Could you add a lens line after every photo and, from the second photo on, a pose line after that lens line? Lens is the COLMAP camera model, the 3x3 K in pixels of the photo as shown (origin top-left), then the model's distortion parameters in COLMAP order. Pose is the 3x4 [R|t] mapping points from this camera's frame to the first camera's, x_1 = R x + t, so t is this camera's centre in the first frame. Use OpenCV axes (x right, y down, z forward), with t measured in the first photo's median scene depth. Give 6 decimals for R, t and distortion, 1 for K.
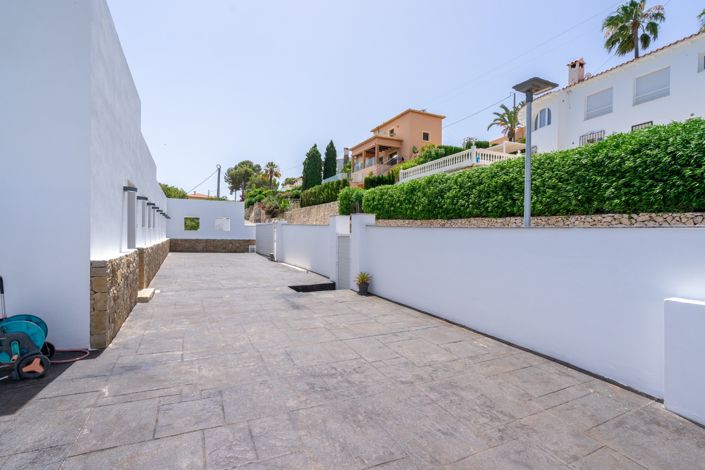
lens RADIAL K [[328.0, 0, 351.6], [0, 328.0, 231.8], [0, 0, 1]] dist [-0.002616, -0.000036]
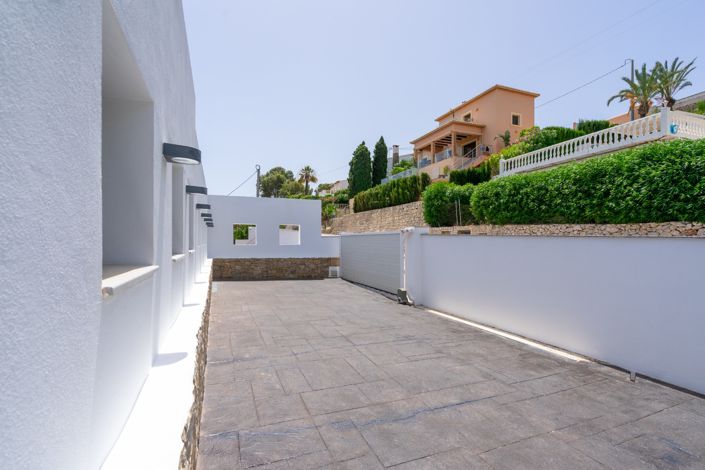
lens RADIAL K [[321.8, 0, 346.0], [0, 321.8, 236.6], [0, 0, 1]] dist [0.001496, 0.000454]
pose [[0.996628, -0.009282, -0.081520, -0.142678], [0.008532, 0.999918, -0.009552, -0.007573], [0.081602, 0.008824, 0.996626, 0.232786]]
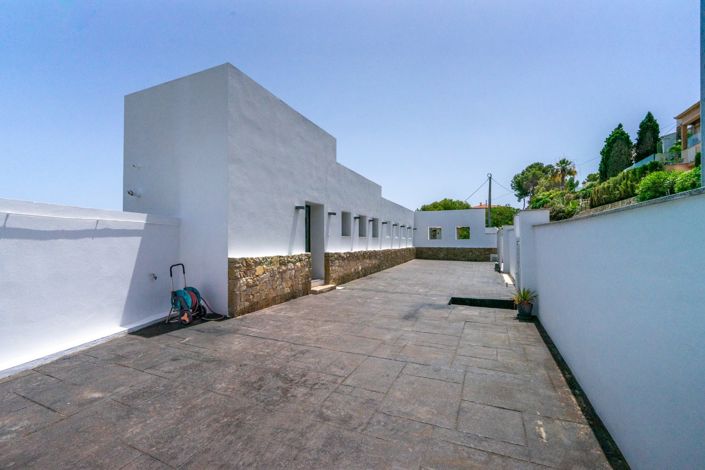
lens RADIAL K [[321.8, 0, 346.0], [0, 321.8, 236.6], [0, 0, 1]] dist [0.001496, 0.000454]
pose [[0.637930, -0.026827, -0.769627, 0.085489], [0.014417, 0.999634, -0.022894, 0.003909], [0.769960, 0.003510, 0.638083, 0.055979]]
